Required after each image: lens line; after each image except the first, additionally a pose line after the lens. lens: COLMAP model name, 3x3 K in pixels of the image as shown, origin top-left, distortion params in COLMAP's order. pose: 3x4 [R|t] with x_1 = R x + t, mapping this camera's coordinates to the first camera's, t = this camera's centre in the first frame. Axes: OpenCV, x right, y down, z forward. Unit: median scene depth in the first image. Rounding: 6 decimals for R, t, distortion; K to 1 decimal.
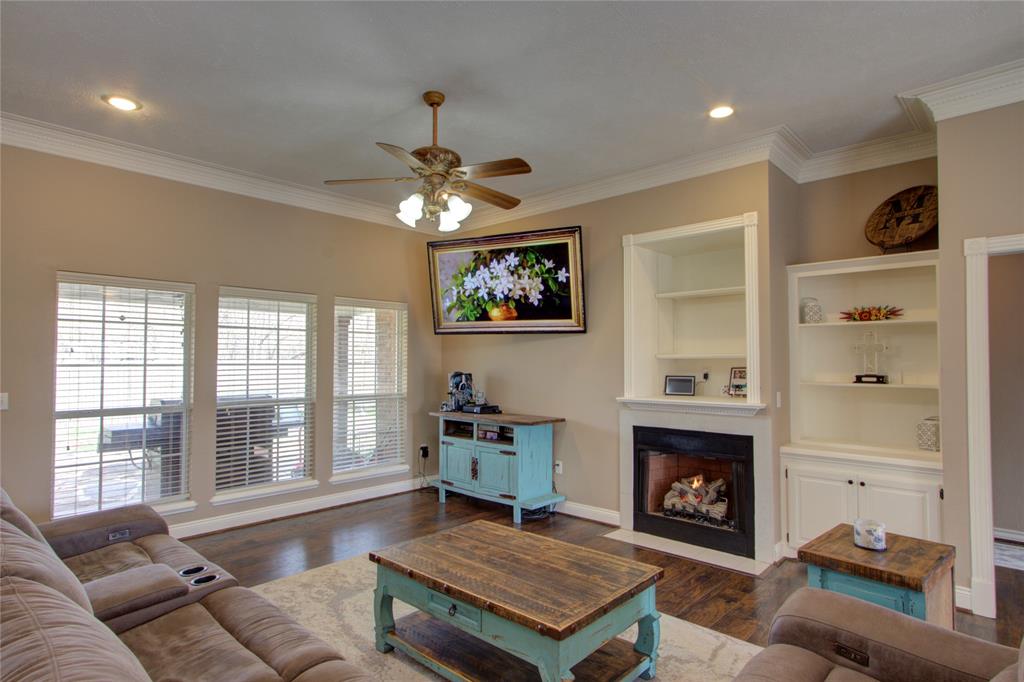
lens RADIAL K [[550.8, 0, 510.4], [0, 550.8, 346.7], [0, 0, 1]] dist [0.006684, 0.002750]
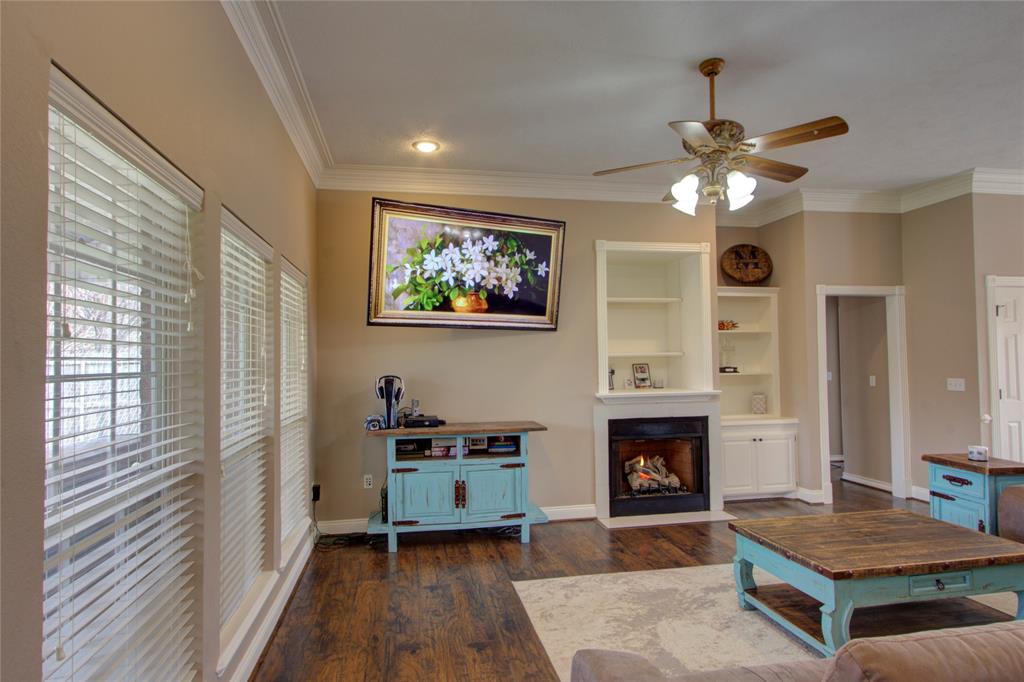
lens RADIAL K [[550.8, 0, 510.4], [0, 550.8, 346.7], [0, 0, 1]] dist [0.006684, 0.002750]
pose [[0.599189, 0.011386, 0.800527, -0.671267], [-0.010090, 0.999927, -0.006670, 0.009972], [-0.800544, -0.004081, 0.599260, 0.458377]]
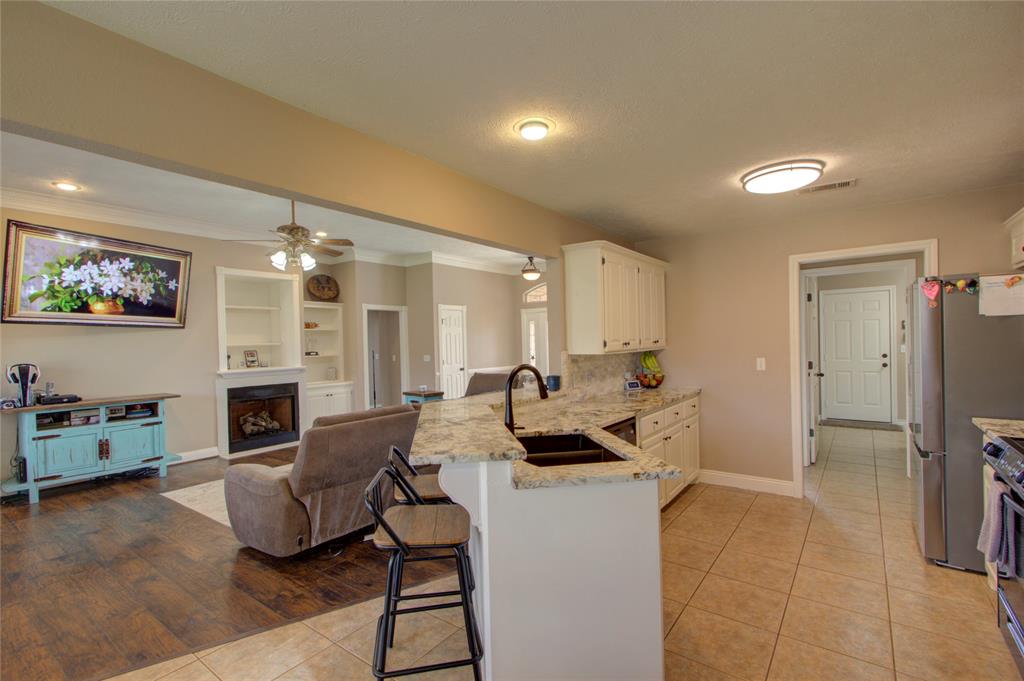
lens RADIAL K [[464.9, 0, 512.2], [0, 464.9, 345.6], [0, 0, 1]] dist [0.002619, 0.000301]
pose [[-0.109802, -0.007388, 0.993926, -1.074429], [-0.004773, 0.999965, 0.006905, 0.005515], [-0.993942, -0.003986, -0.109833, 0.297160]]
